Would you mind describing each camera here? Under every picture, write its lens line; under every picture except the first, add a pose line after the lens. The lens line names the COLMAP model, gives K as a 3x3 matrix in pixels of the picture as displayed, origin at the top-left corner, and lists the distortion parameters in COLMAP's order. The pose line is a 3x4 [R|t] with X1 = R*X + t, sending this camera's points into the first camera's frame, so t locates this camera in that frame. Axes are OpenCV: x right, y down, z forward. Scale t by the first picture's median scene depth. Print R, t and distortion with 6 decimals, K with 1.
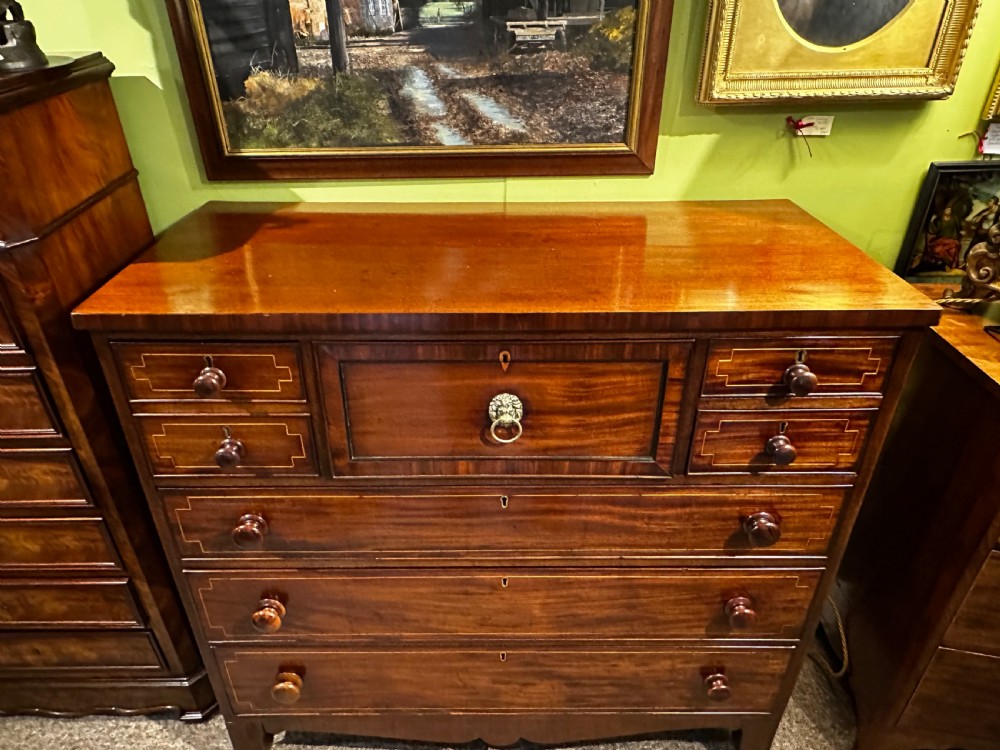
lens RADIAL K [[678.4, 0, 483.6], [0, 678.4, 390.2], [0, 0, 1]] dist [-0.000291, -0.000204]
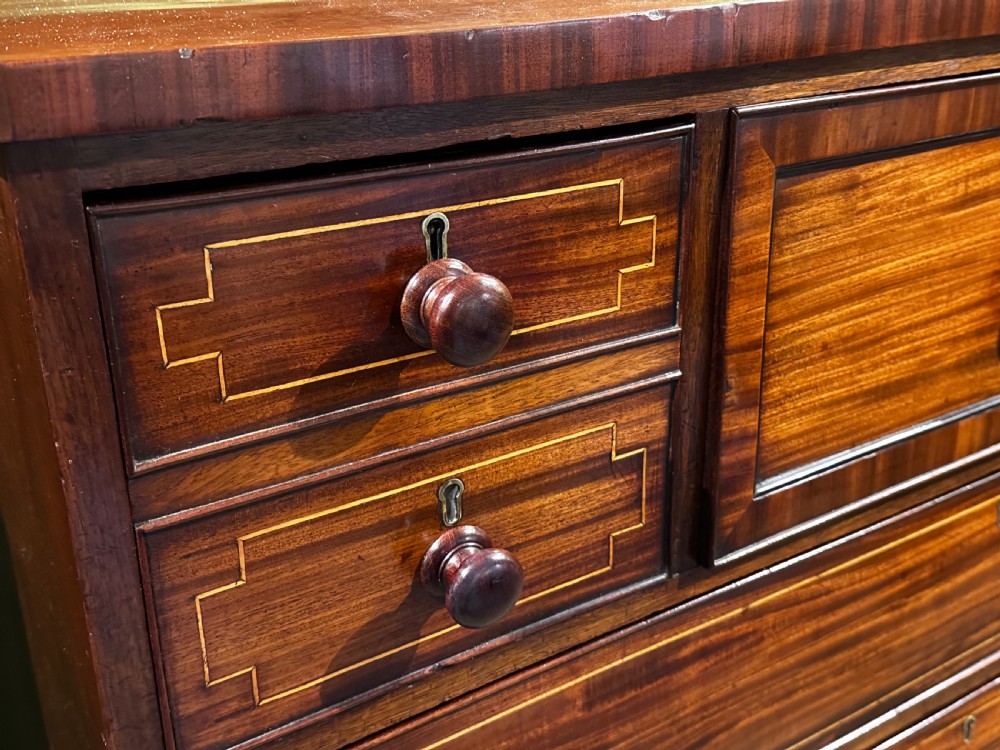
lens RADIAL K [[1145.8, 0, 500.0], [0, 1145.8, 375.0], [0, 0, 1]] dist [0.212836, -0.514127]
pose [[0.838246, -0.219554, 0.499140, -0.601794], [0.288244, 0.955428, -0.063812, 0.047576], [-0.462882, 0.197364, 0.864169, 0.558905]]
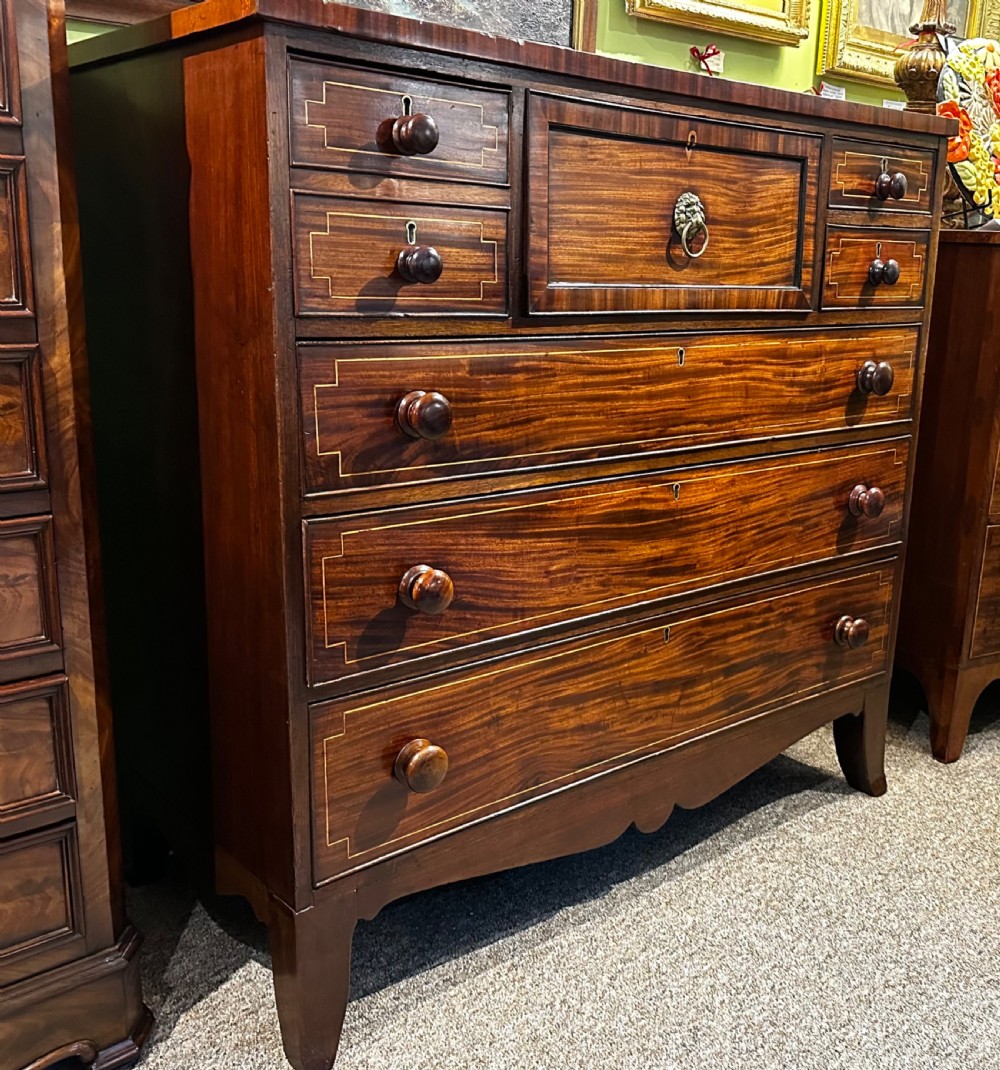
lens RADIAL K [[1122.4, 0, 572.8], [0, 1122.4, 535.2], [0, 0, 1]] dist [0.185247, -0.377371]
pose [[0.748491, -0.129598, 0.650359, -1.053791], [0.313423, 0.933403, -0.174714, 0.605600], [-0.584404, 0.334609, 0.739262, 0.159630]]
